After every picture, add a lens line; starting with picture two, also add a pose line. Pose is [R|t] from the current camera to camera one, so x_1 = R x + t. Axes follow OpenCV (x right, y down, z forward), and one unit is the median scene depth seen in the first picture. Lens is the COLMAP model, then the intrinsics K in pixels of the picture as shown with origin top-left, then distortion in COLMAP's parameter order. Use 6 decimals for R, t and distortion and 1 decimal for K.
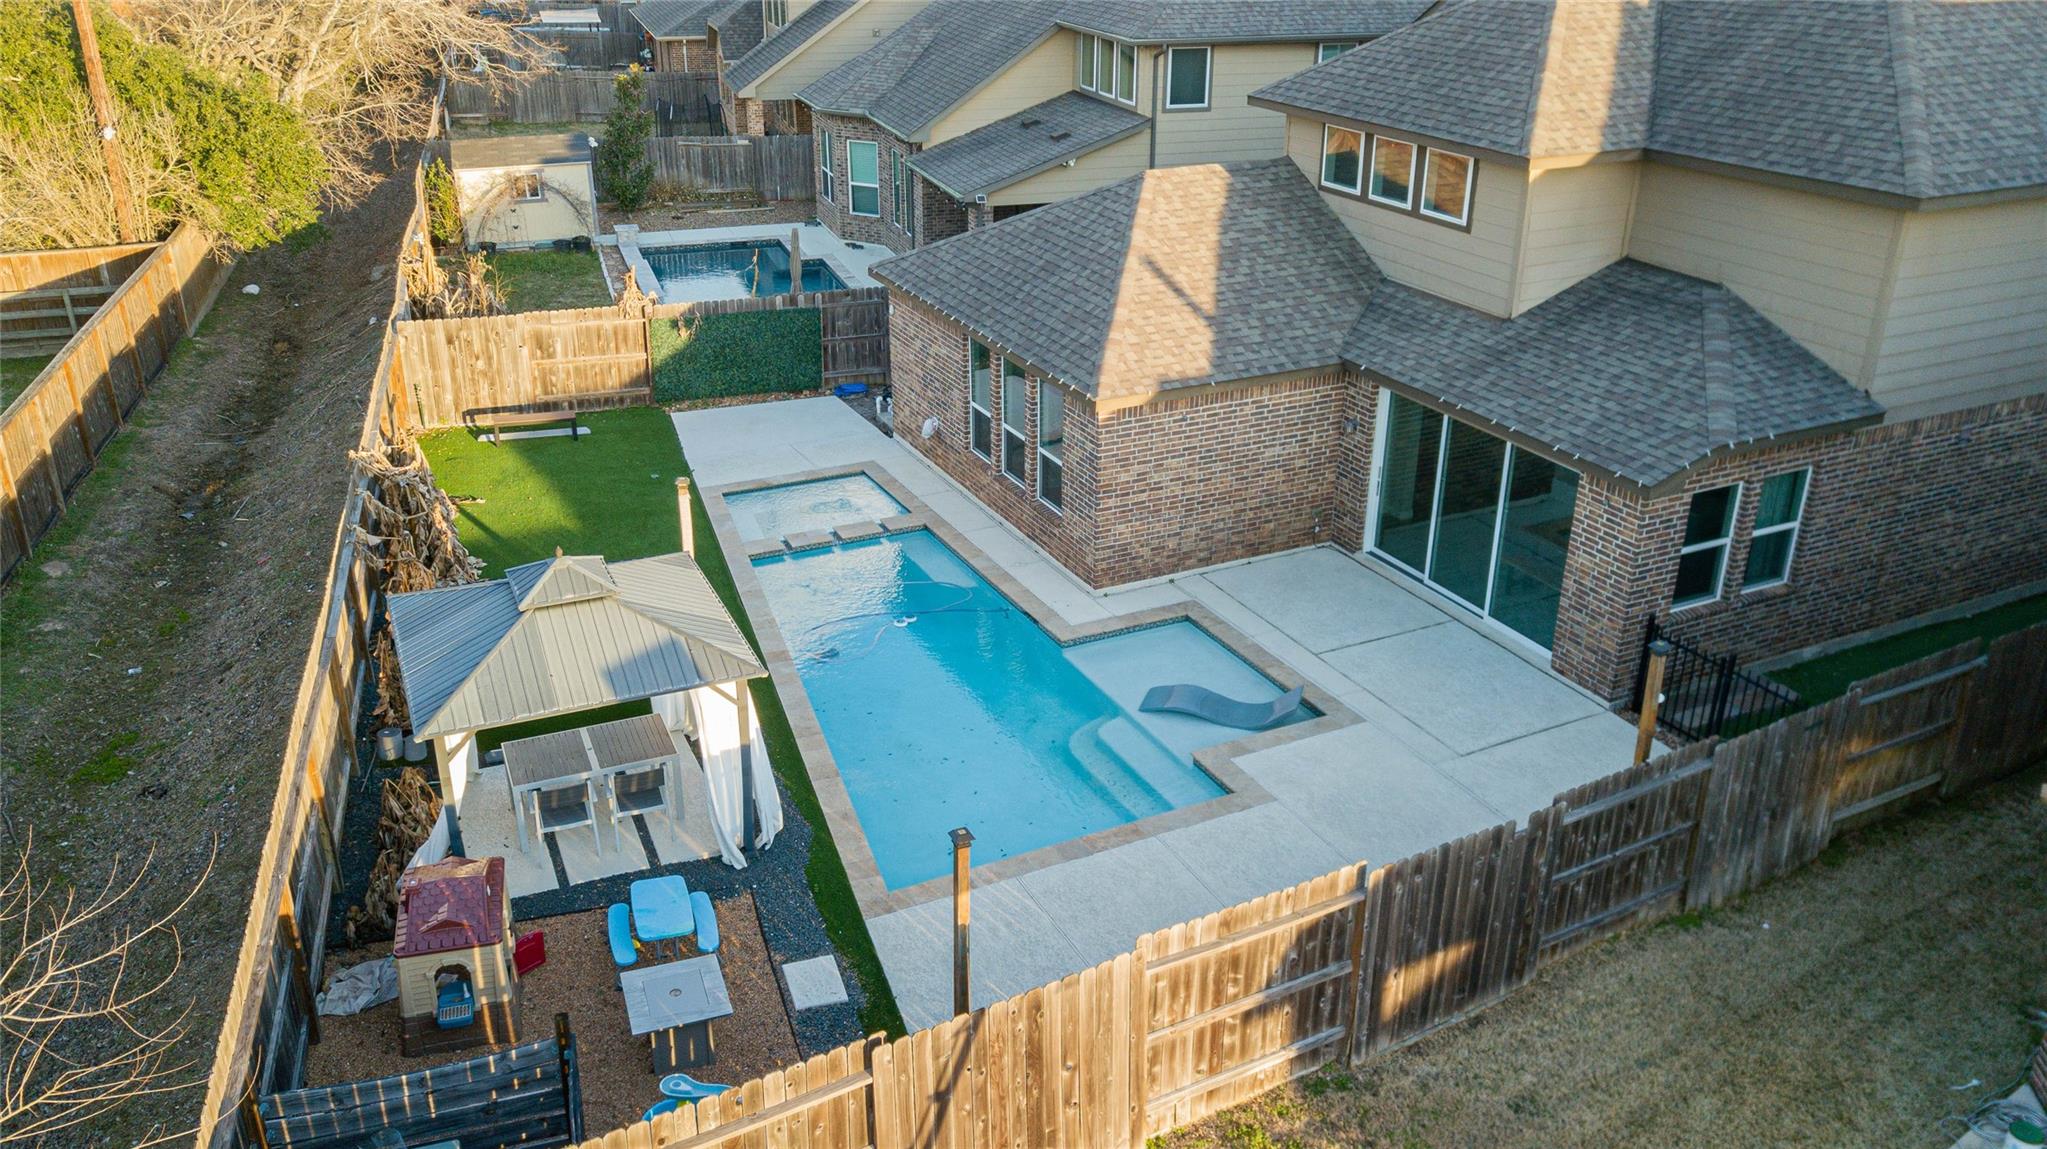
lens RADIAL K [[1567.0, 0, 1030.6], [0, 1567.0, 566.0], [0, 0, 1]] dist [0.004589, 0.000210]
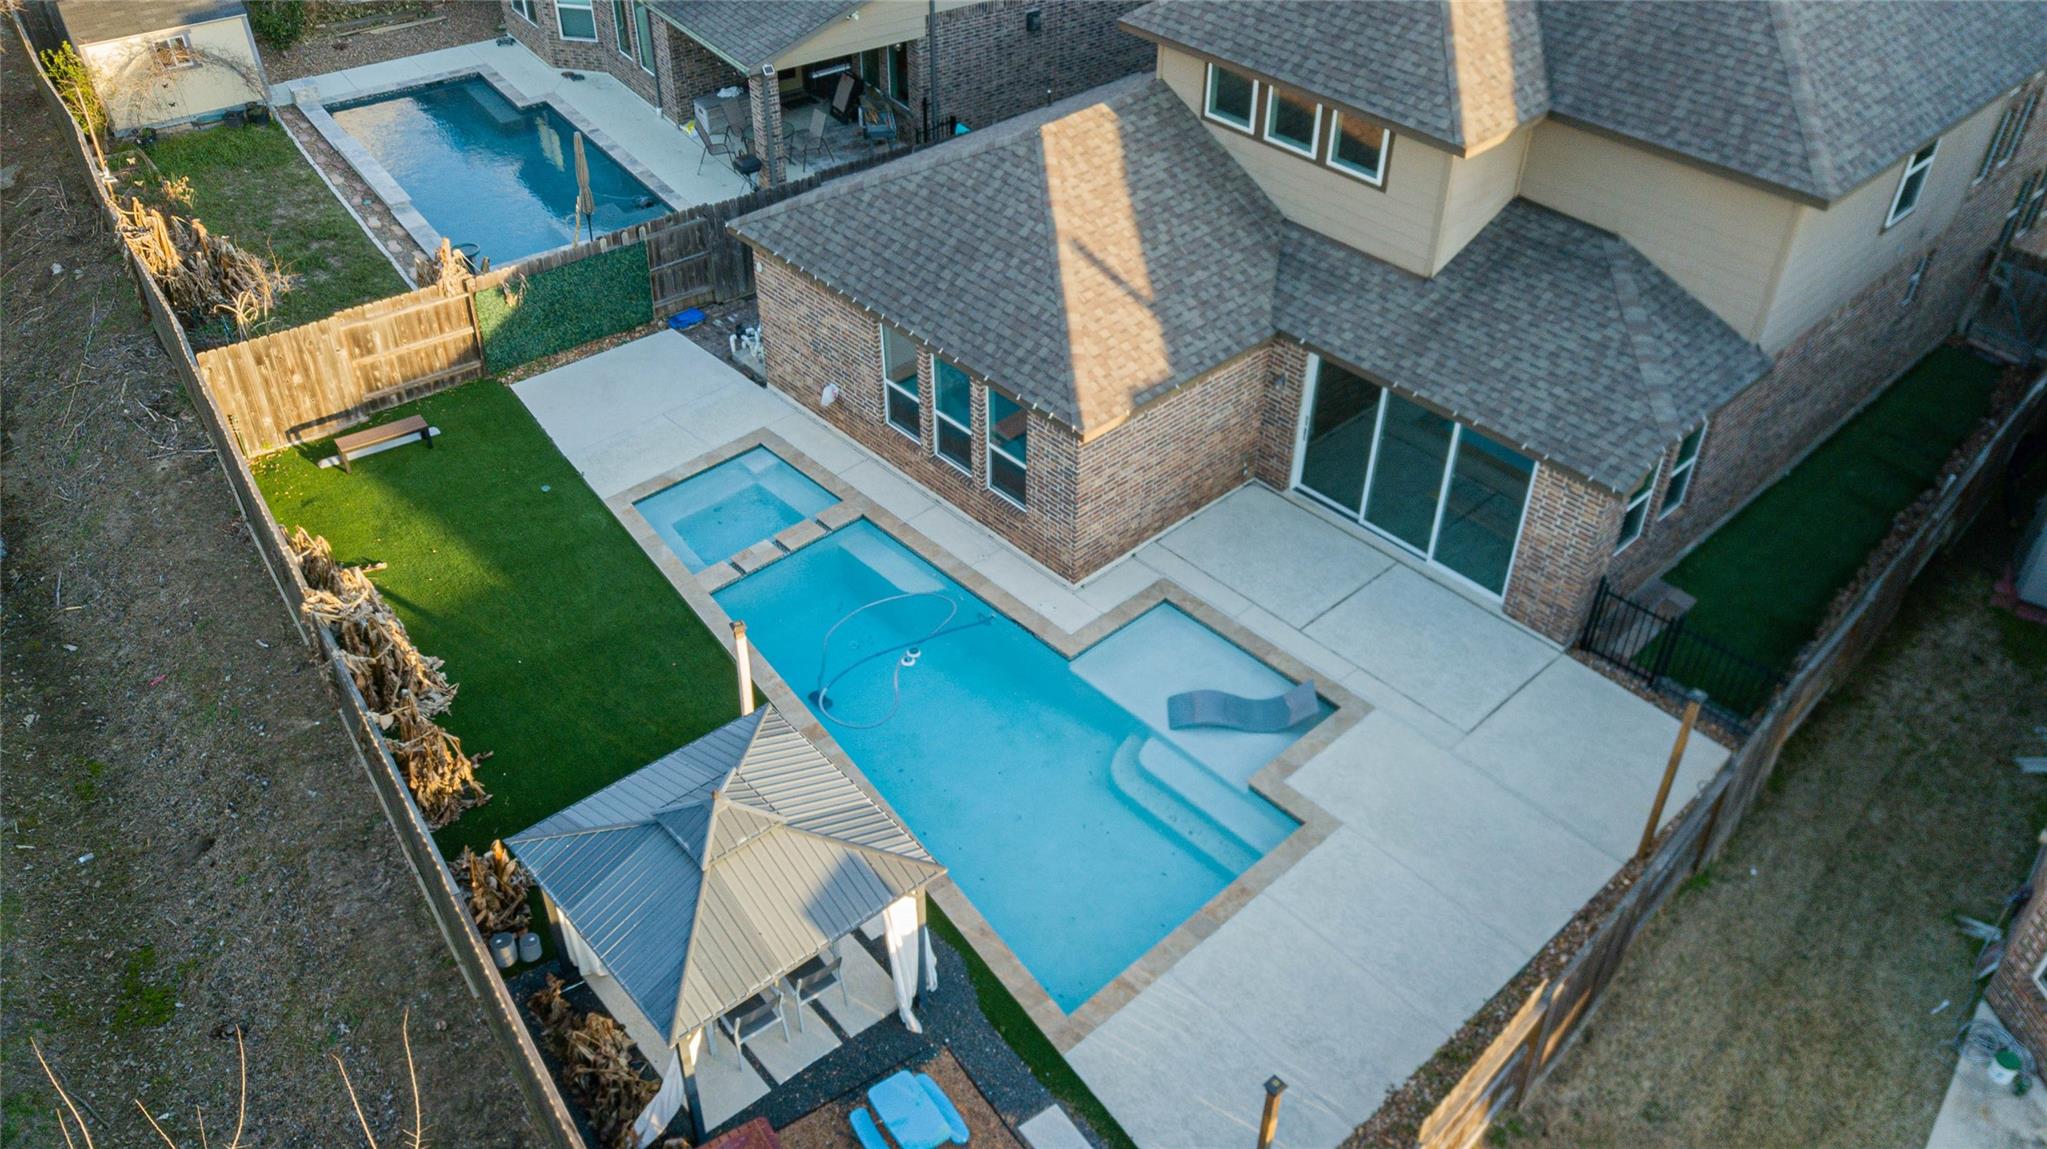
lens RADIAL K [[1576.5, 0, 1027.8], [0, 1576.5, 562.9], [0, 0, 1]] dist [0.003377, -0.002270]
pose [[0.958310, -0.174258, 0.226444, -0.224253], [0.112422, 0.958535, 0.261864, -0.278591], [-0.262686, -0.225489, 0.938163, 0.032234]]
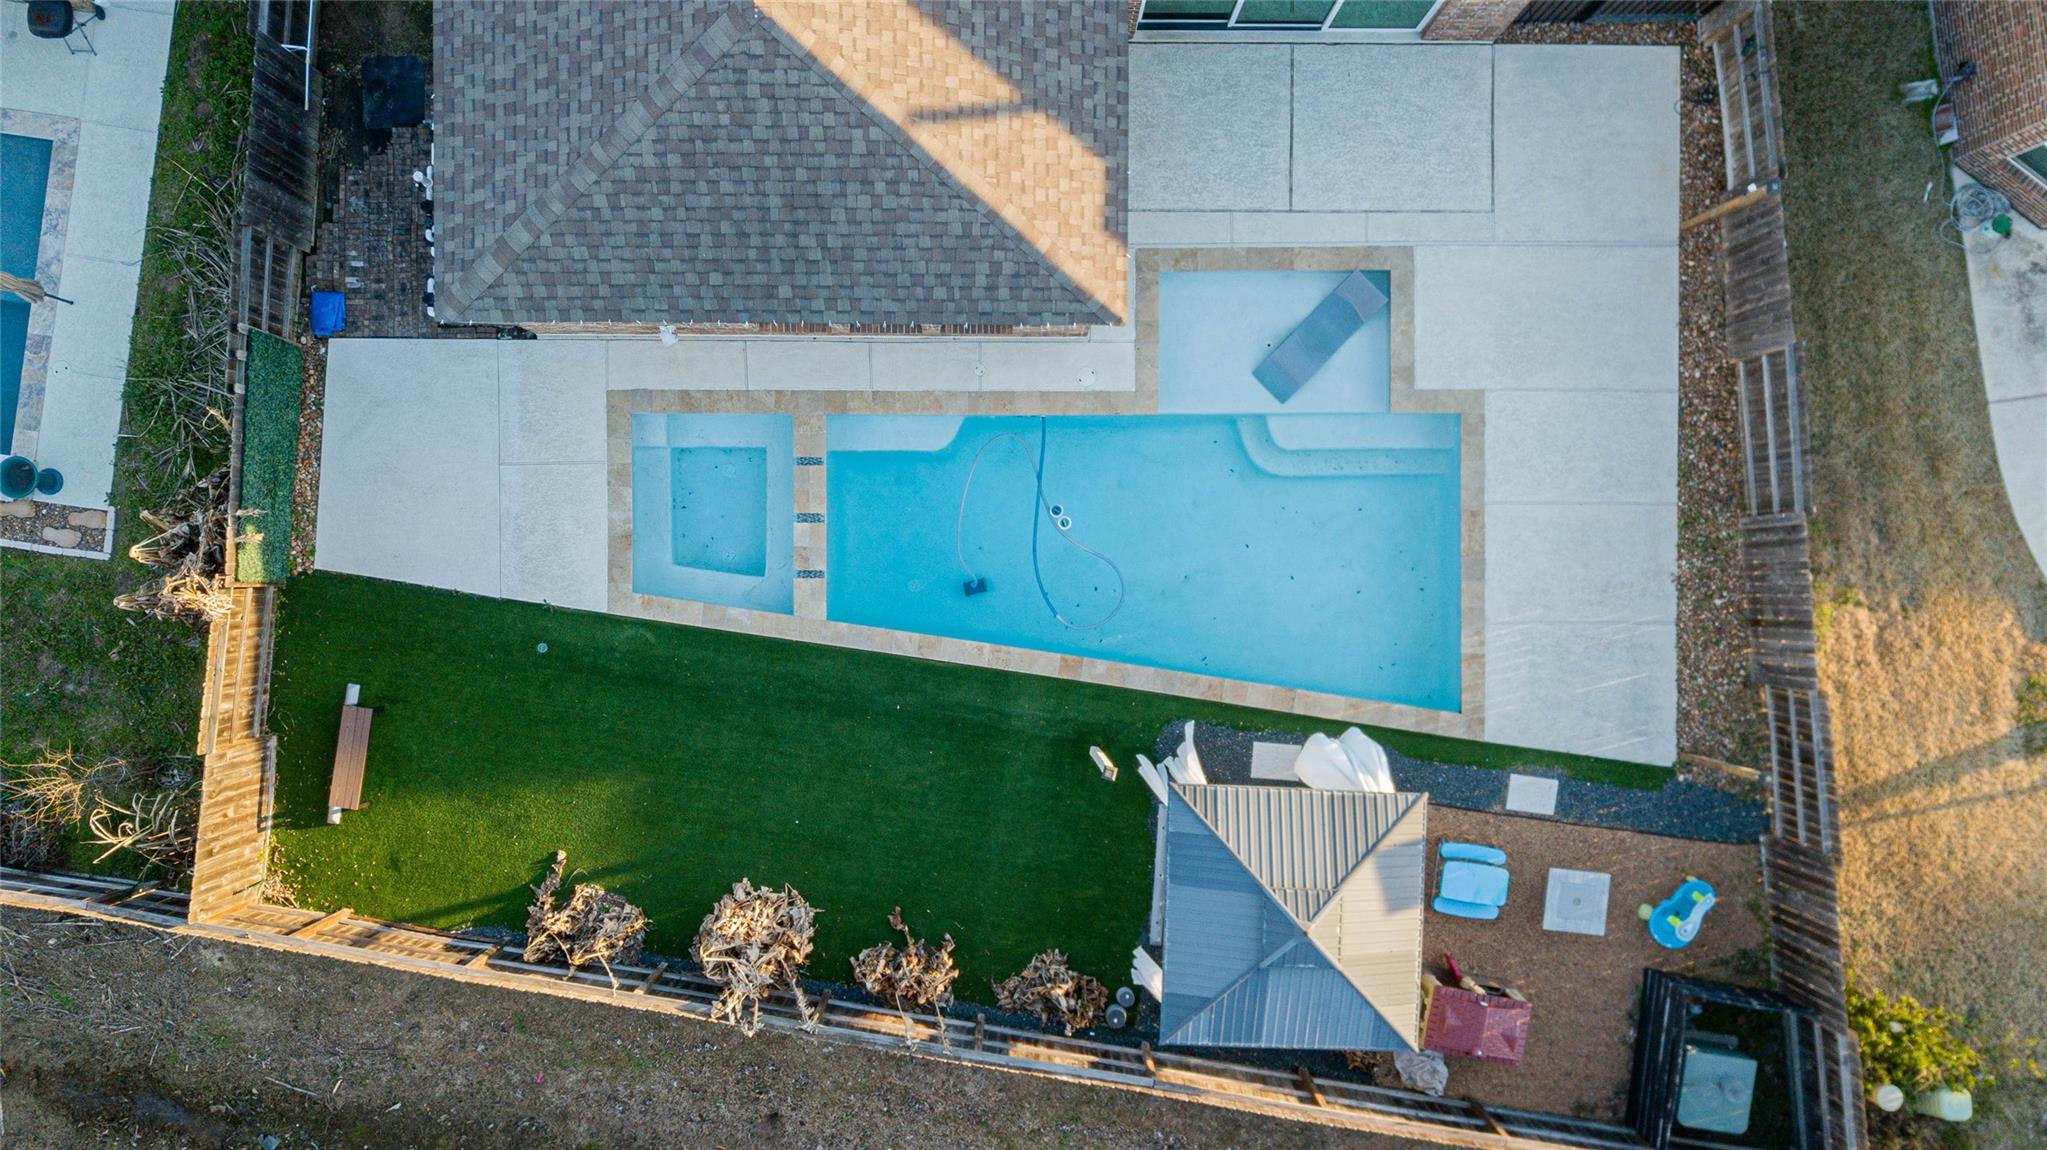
lens RADIAL K [[1576.5, 0, 1027.8], [0, 1576.5, 563.4], [0, 0, 1]] dist [0.003377, -0.002270]
pose [[0.450366, -0.892814, -0.007328, -0.096778], [0.359507, 0.173823, 0.916810, -0.885120], [-0.817267, -0.415534, 0.399257, 0.584319]]
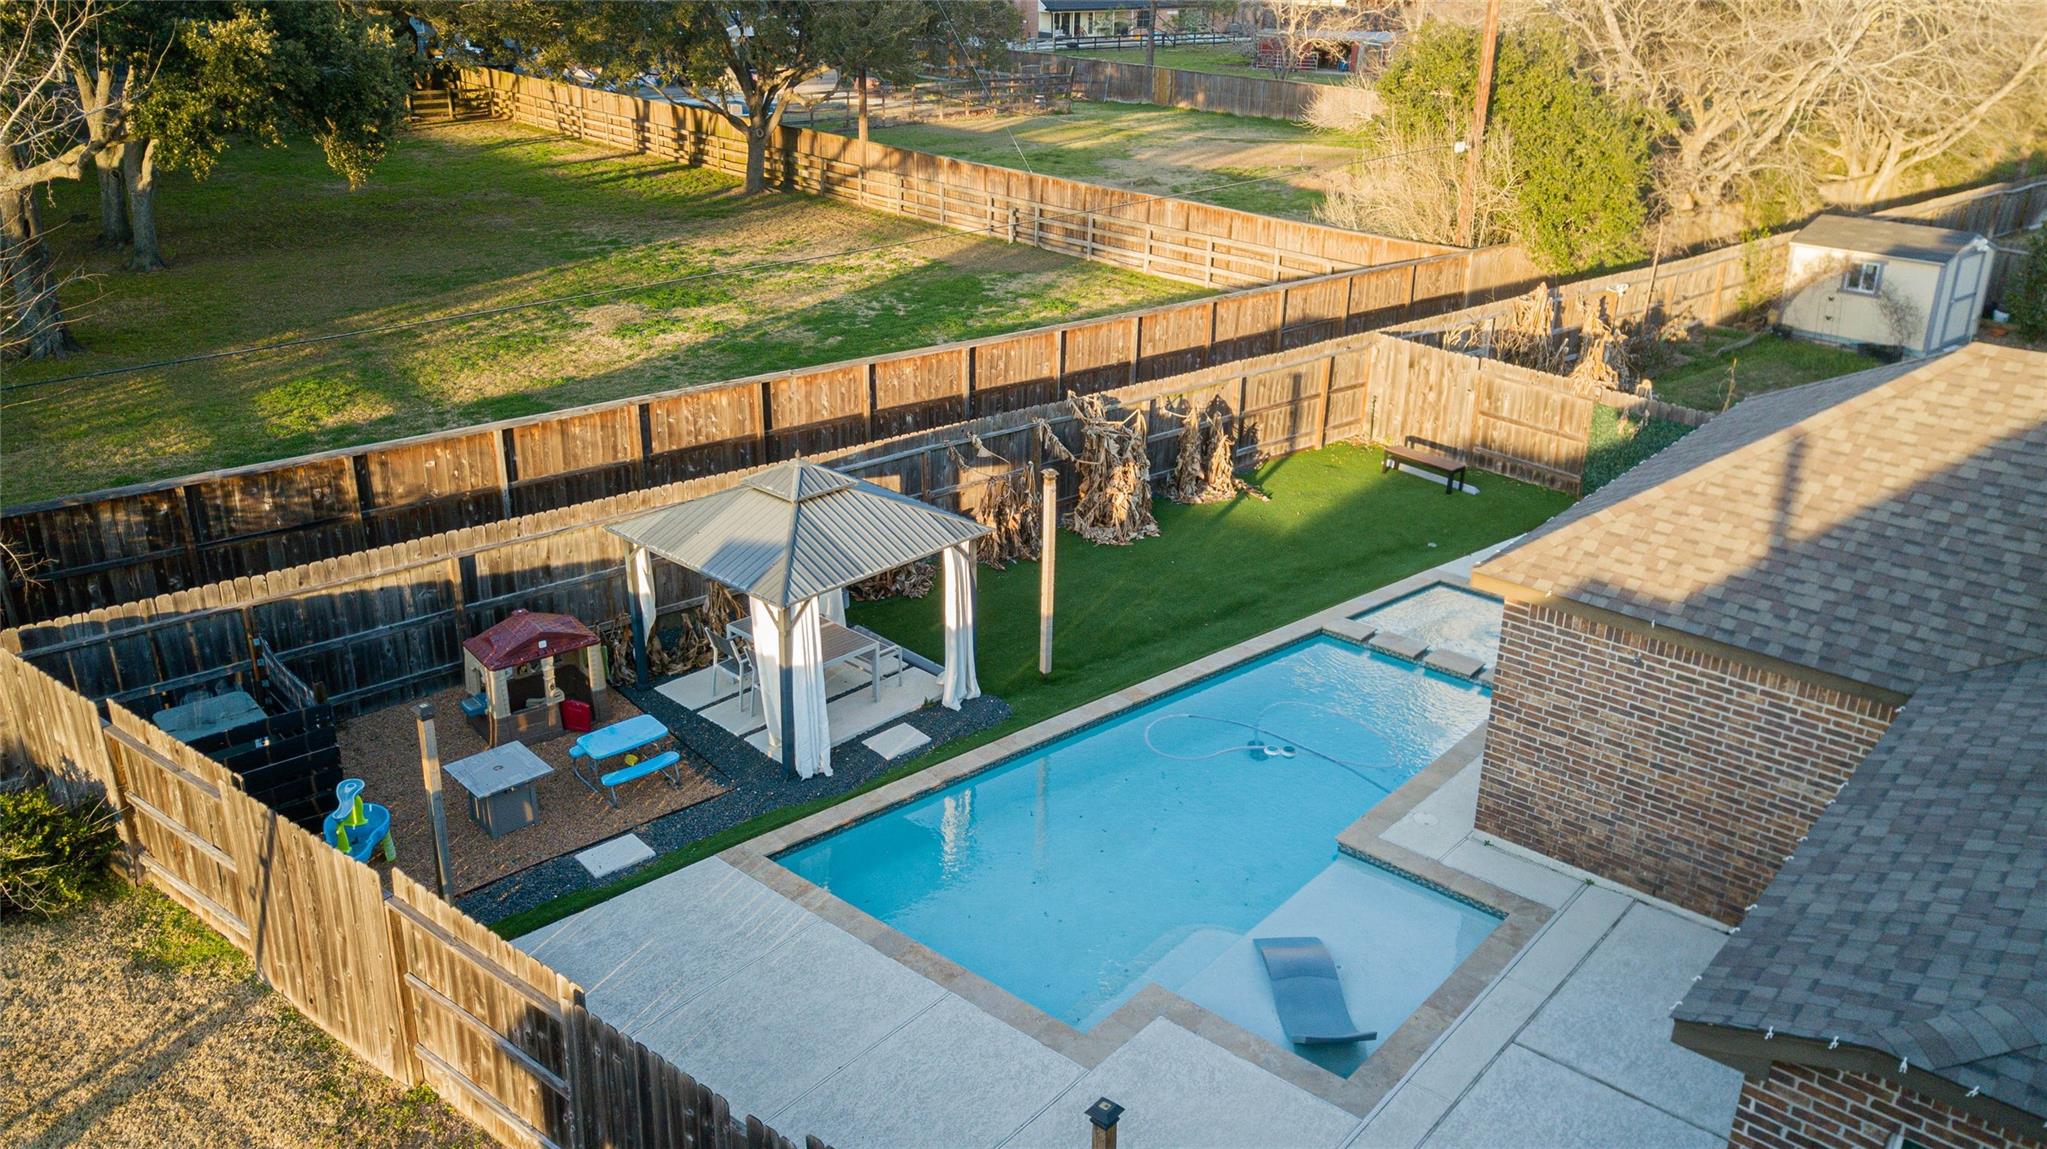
lens RADIAL K [[1576.5, 0, 1027.8], [0, 1576.5, 562.9], [0, 0, 1]] dist [0.003377, -0.002270]
pose [[0.385515, 0.346285, -0.855257, 0.561323], [-0.388054, 0.901795, 0.190209, -0.159744], [0.837134, 0.258558, 0.482032, 0.434696]]
